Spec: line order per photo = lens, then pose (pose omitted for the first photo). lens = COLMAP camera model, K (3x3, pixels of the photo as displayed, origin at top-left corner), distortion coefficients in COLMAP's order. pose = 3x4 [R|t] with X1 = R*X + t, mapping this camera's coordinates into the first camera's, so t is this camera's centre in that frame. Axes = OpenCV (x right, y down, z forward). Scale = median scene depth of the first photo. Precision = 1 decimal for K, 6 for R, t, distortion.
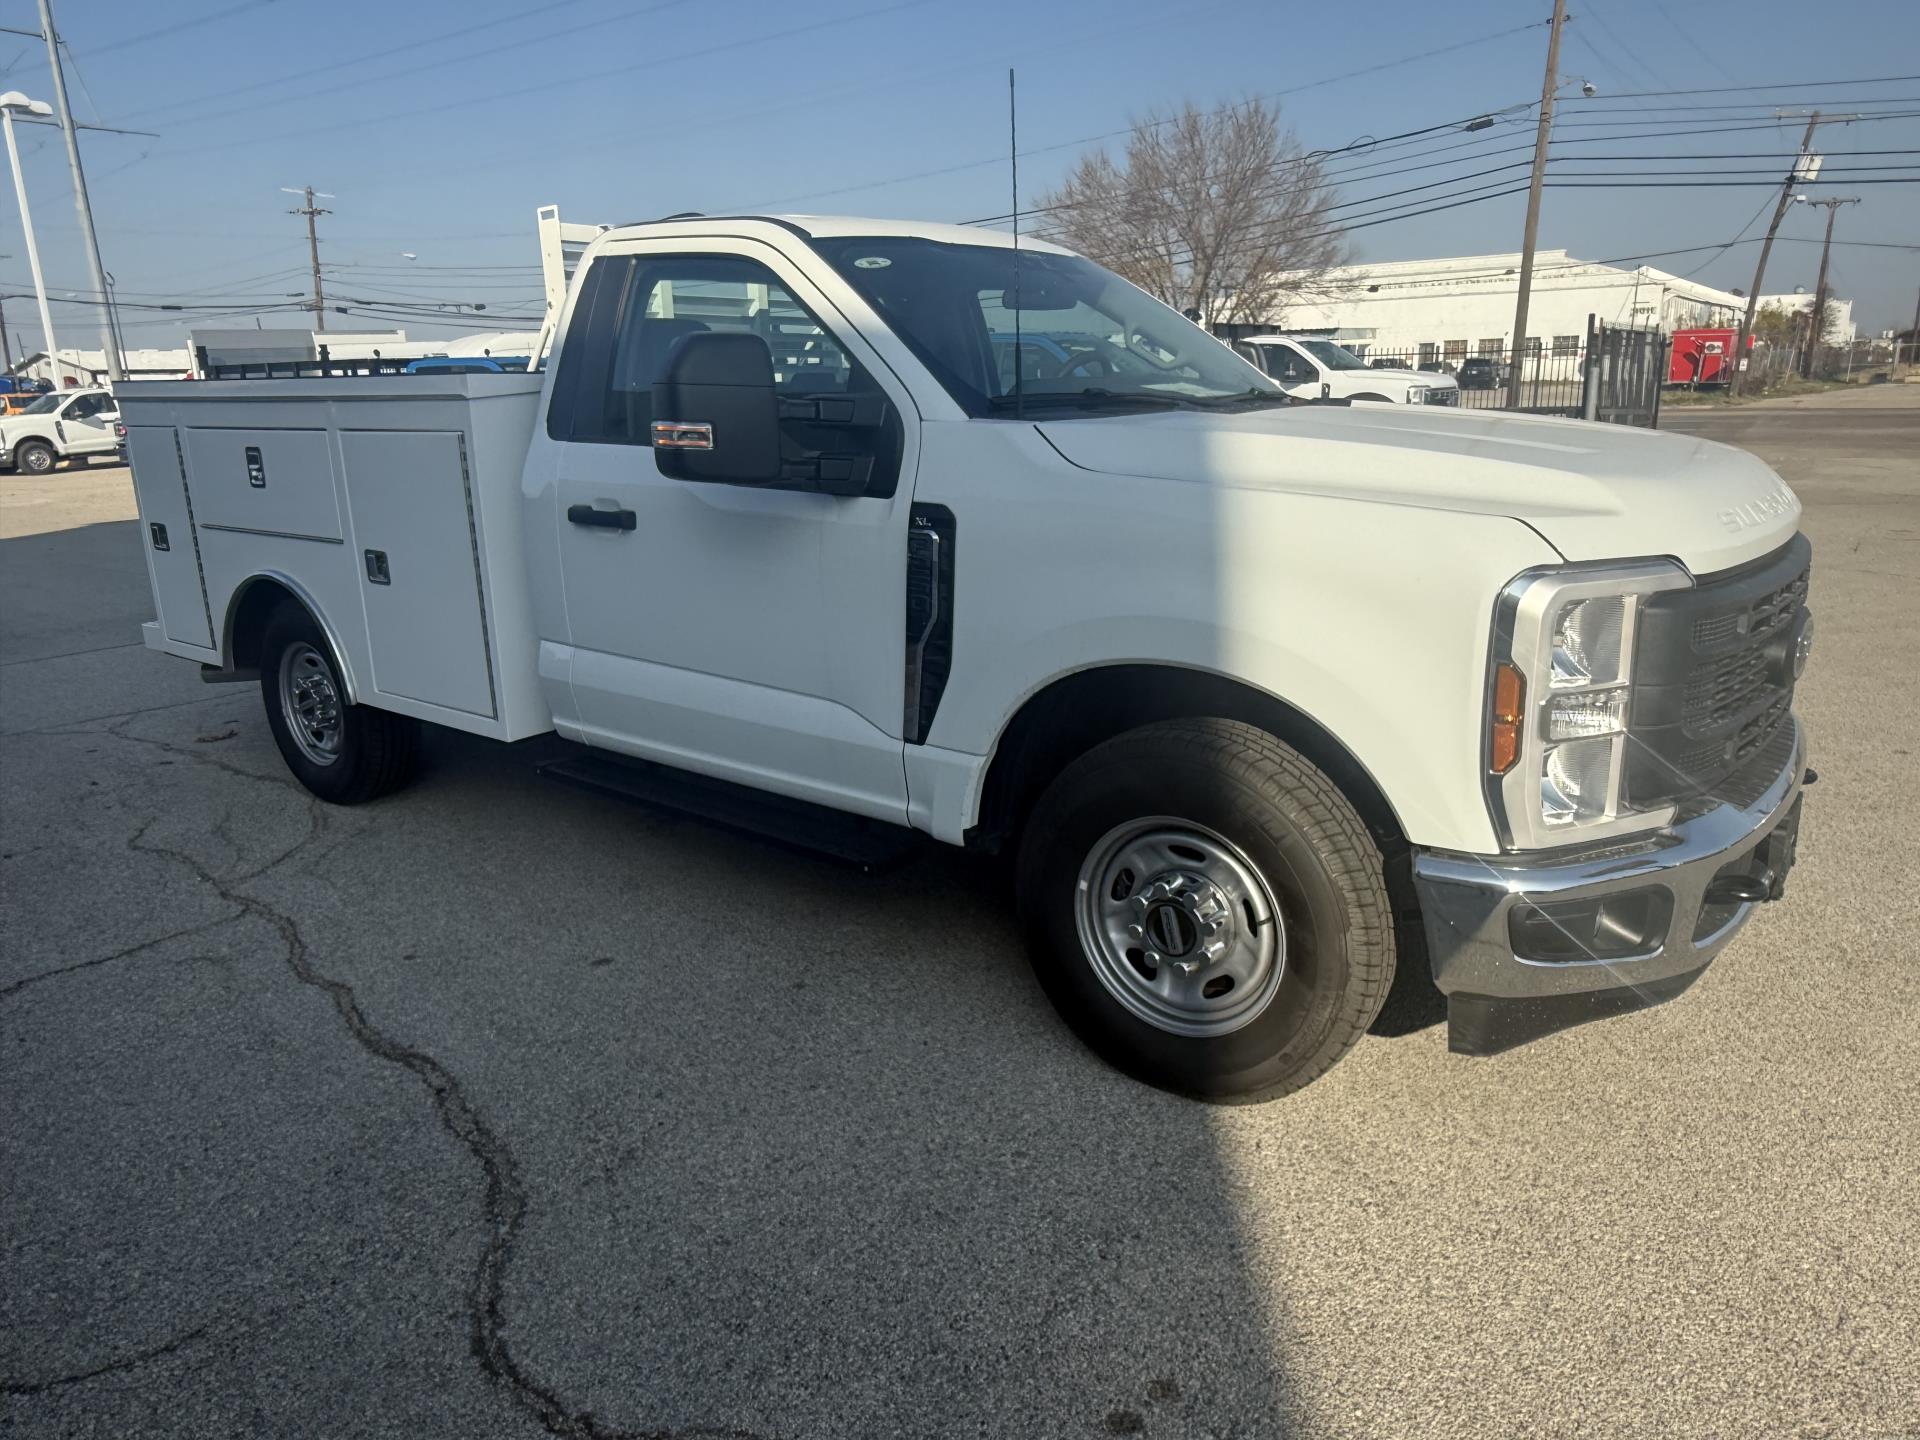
lens RADIAL K [[1265.3, 0, 960.0], [0, 1265.3, 720.0], [0, 0, 1]] dist [-0.000569, -0.002216]
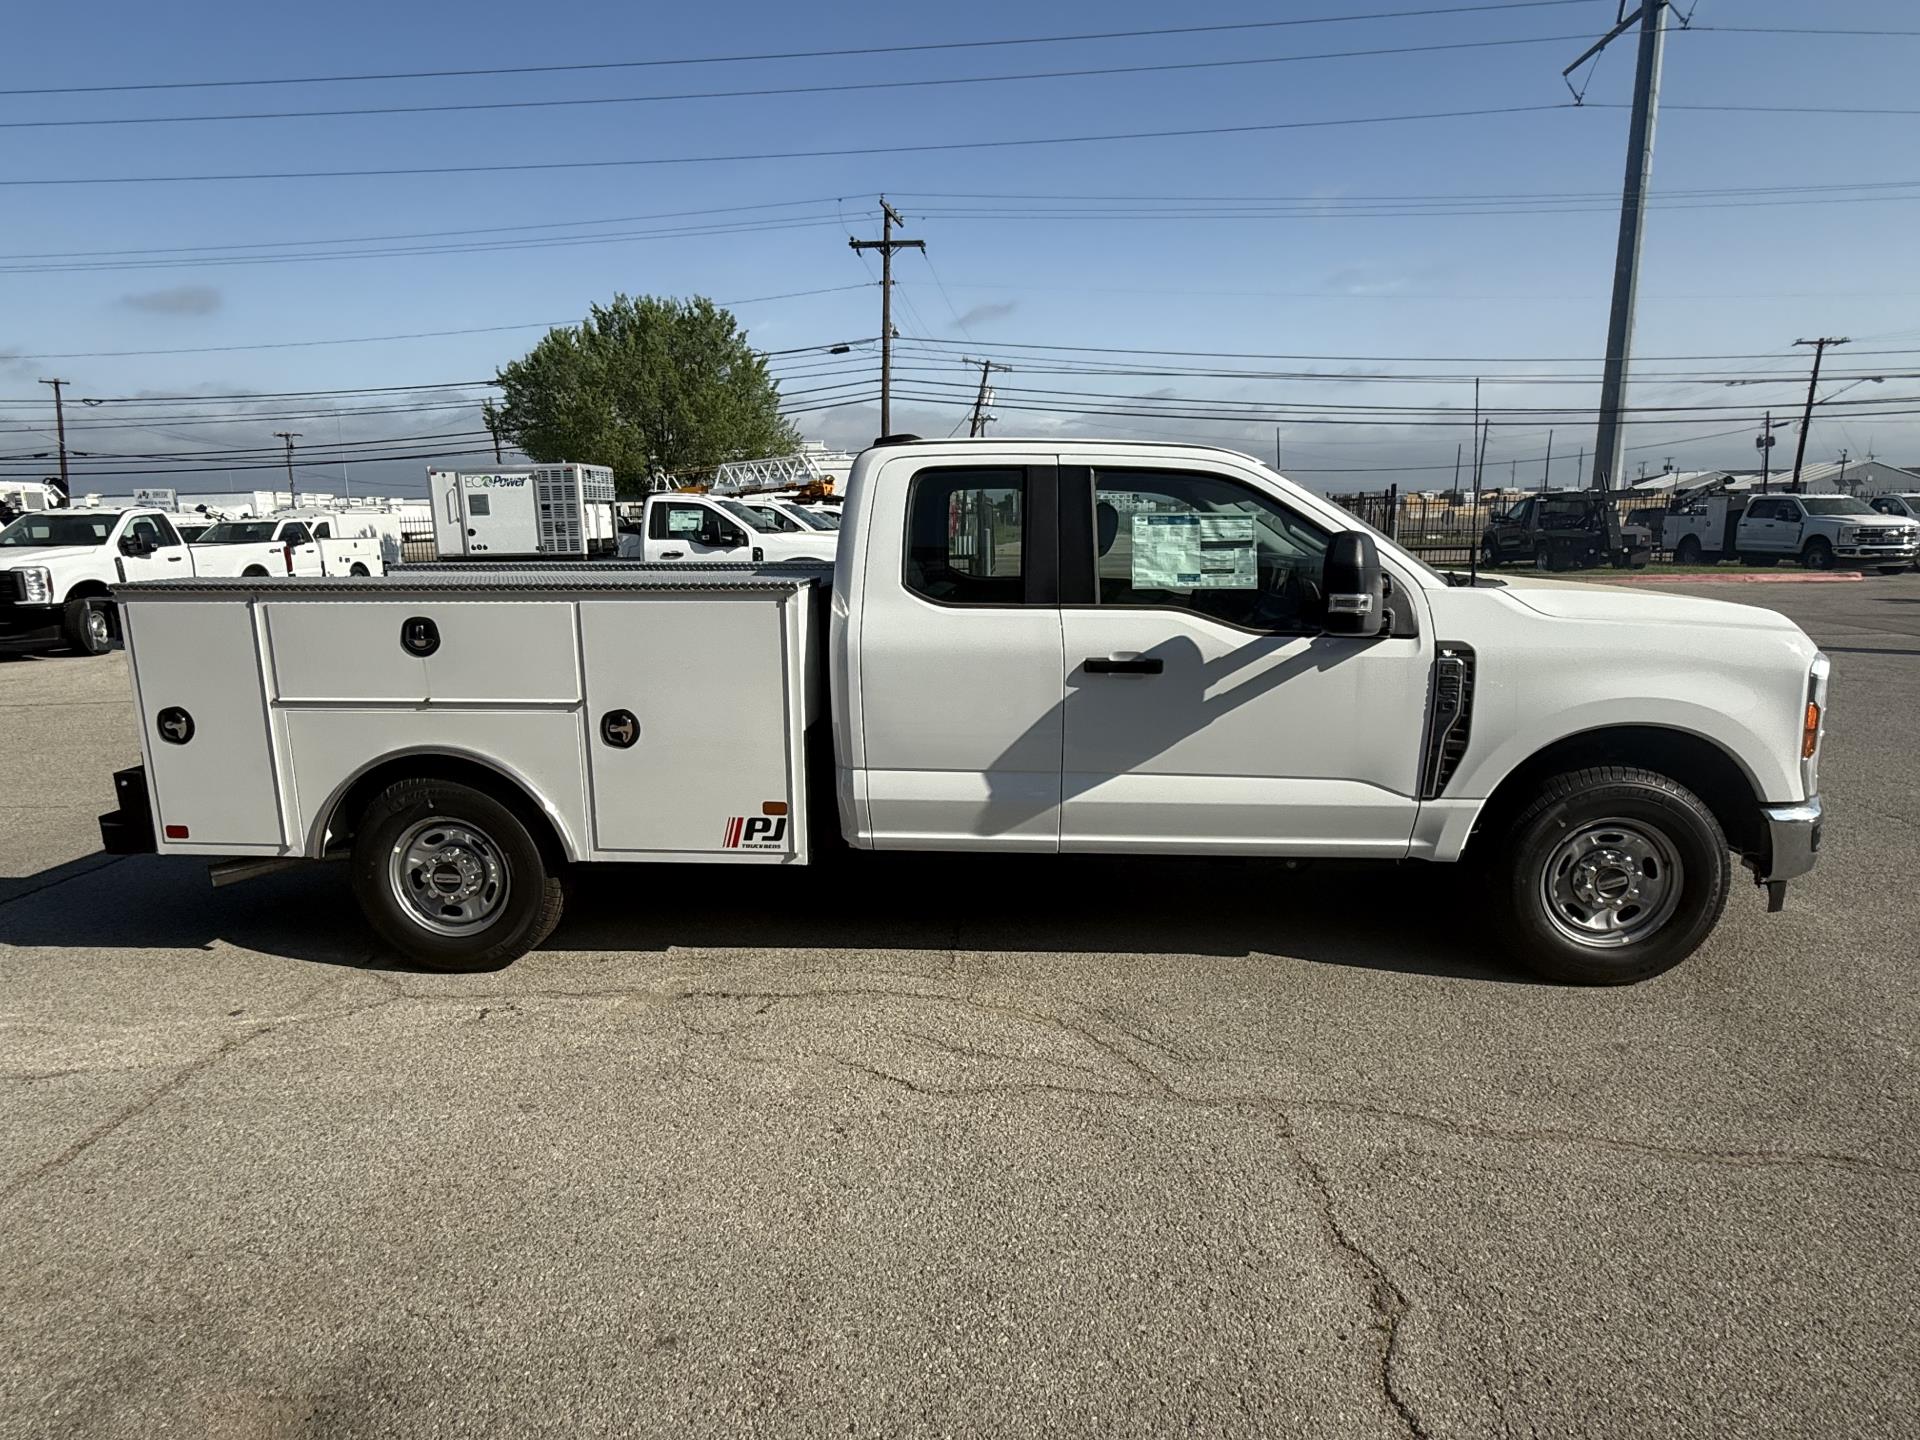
lens RADIAL K [[1029.9, 0, 963.0], [0, 1029.9, 716.8], [0, 0, 1]] dist [-0.001843, -0.001689]
pose [[0.856980, -0.084336, 0.508403, -1.080288], [0.125780, 0.990914, -0.047641, -0.086302], [-0.499765, 0.104775, 0.859801, 0.200483]]
